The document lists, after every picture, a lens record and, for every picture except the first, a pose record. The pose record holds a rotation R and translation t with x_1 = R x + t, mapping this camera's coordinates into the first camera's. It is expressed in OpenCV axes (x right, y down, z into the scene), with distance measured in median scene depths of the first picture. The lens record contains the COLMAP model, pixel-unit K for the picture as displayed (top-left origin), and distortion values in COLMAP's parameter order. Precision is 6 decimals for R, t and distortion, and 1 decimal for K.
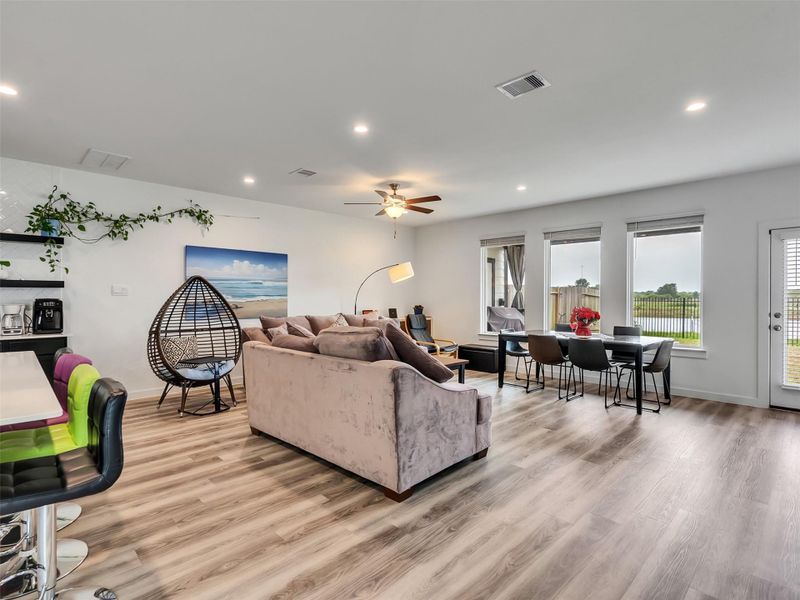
lens RADIAL K [[408.4, 0, 393.1], [0, 408.4, 299.6], [0, 0, 1]] dist [-0.003936, 0.003488]
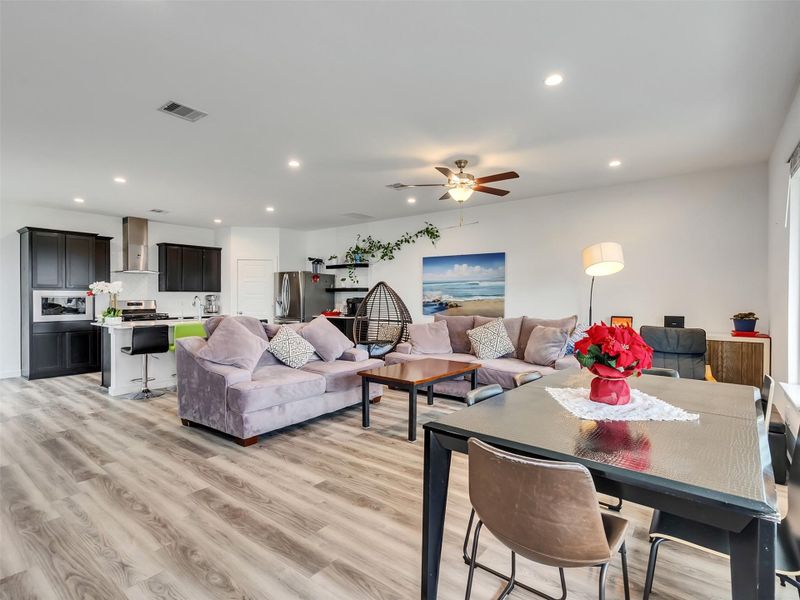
lens RADIAL K [[408.4, 0, 396.1], [0, 408.4, 300.4], [0, 0, 1]] dist [-0.003936, 0.003488]
pose [[0.133689, 0.009103, -0.990982, 0.928518], [-0.007113, 0.999941, 0.008226, -0.005793], [0.990998, 0.005950, 0.133746, 0.873179]]
